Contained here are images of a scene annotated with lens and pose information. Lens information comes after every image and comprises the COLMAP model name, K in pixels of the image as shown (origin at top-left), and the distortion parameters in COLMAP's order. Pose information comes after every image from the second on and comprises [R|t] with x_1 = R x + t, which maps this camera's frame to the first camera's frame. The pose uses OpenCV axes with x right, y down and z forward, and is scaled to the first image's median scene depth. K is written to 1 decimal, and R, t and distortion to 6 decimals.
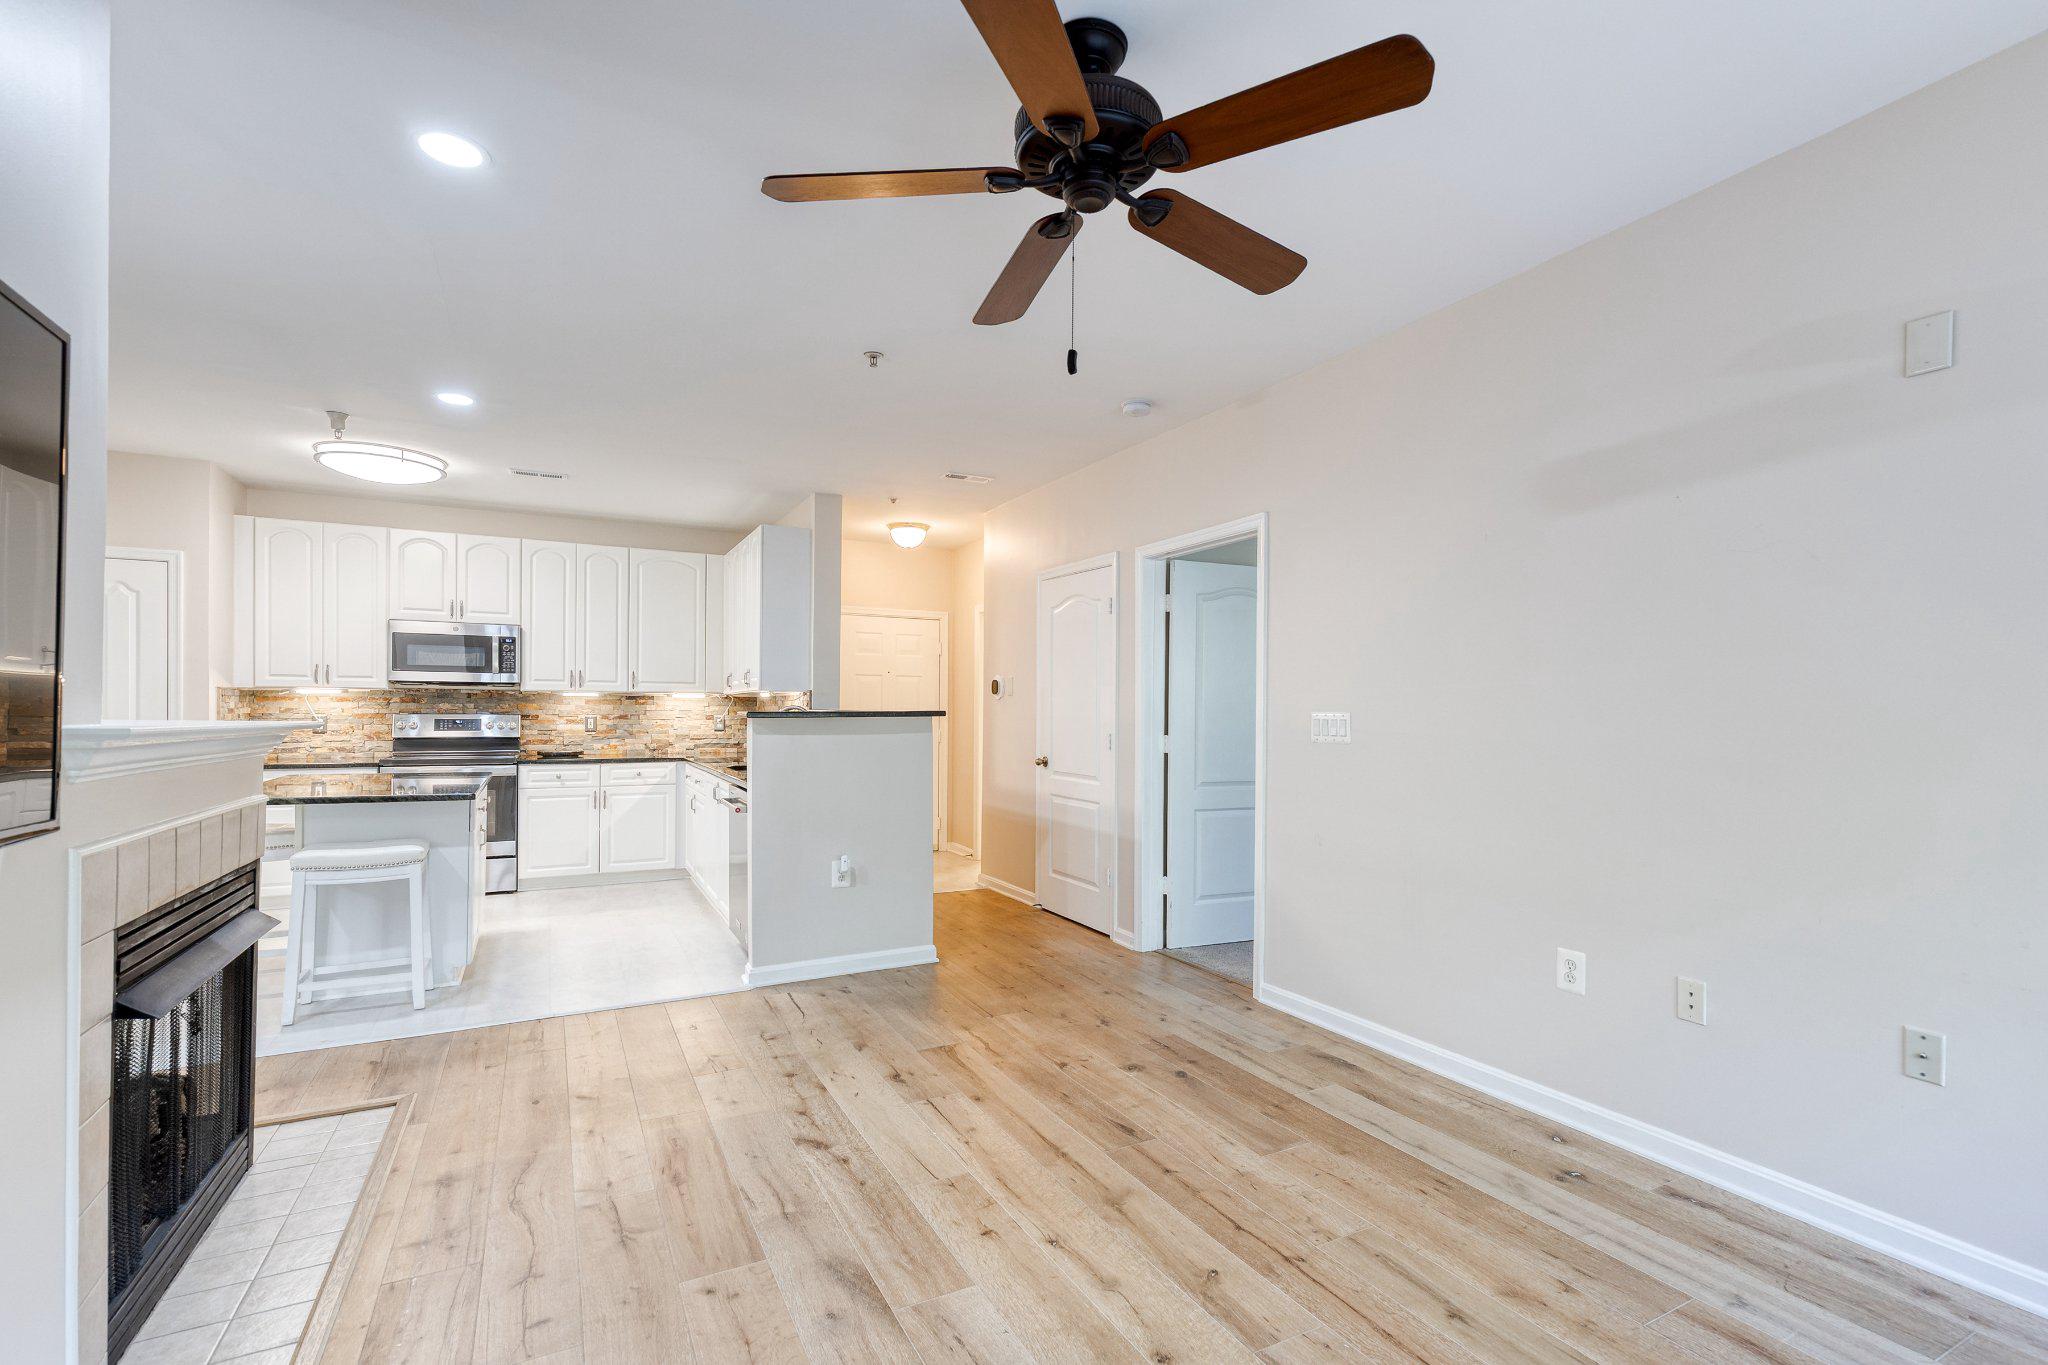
lens RADIAL K [[926.2, 0, 1051.2], [0, 926.2, 700.6], [0, 0, 1]] dist [0.010788, -0.002277]
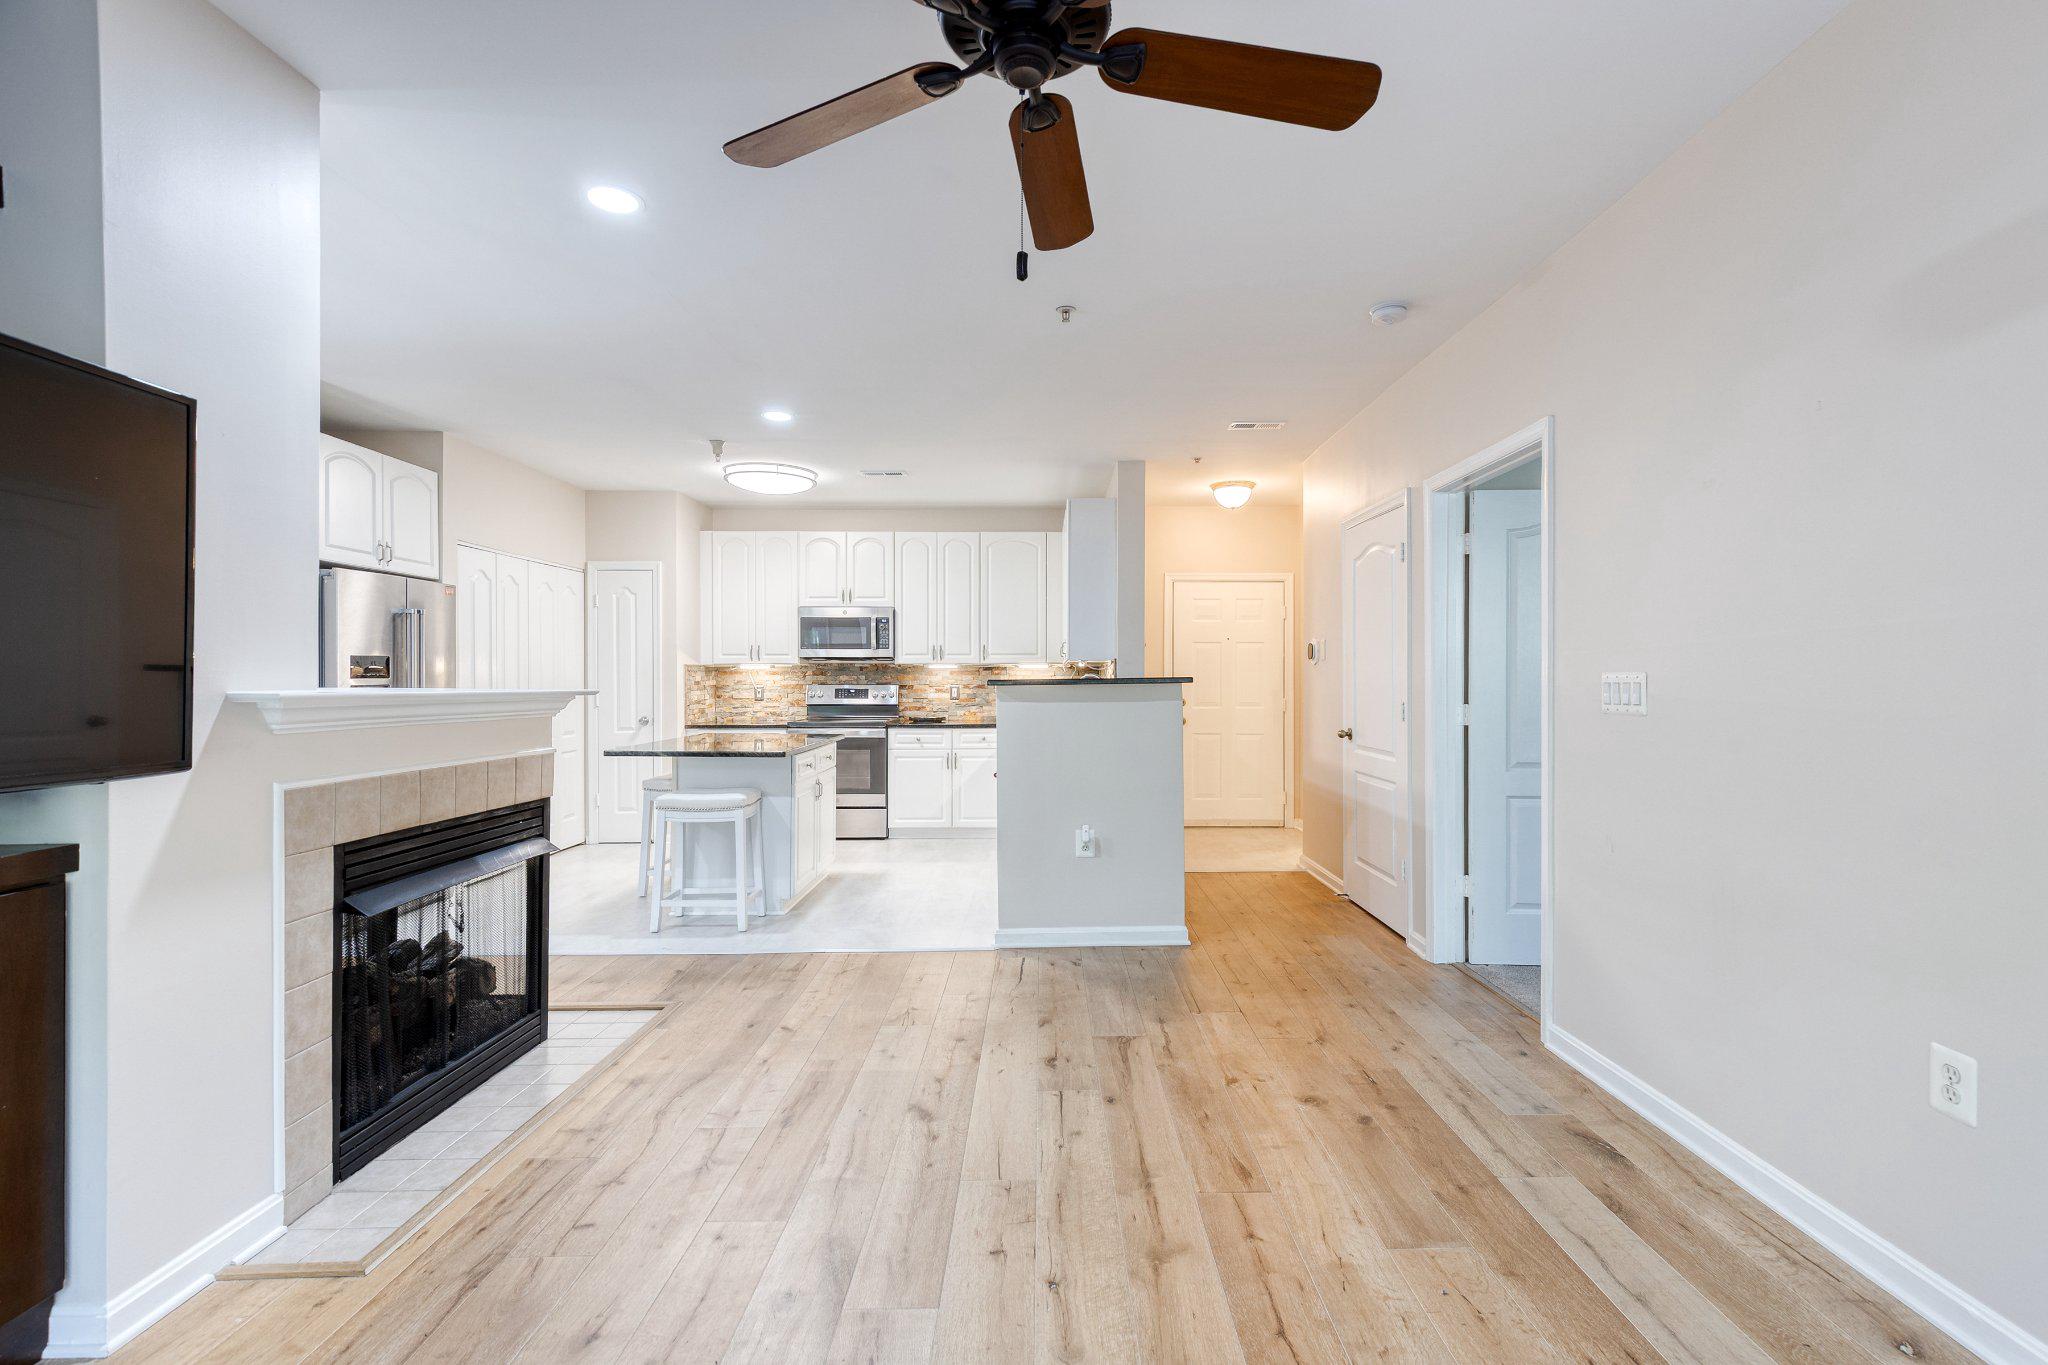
lens RADIAL K [[926.2, 0, 1043.3], [0, 926.2, 671.1], [0, 0, 1]] dist [0.010788, -0.002277]
pose [[0.891836, -0.013033, -0.452171, 0.200542], [0.013522, 0.999906, -0.002150, 0.005874], [0.452157, -0.004197, 0.891928, 0.113400]]
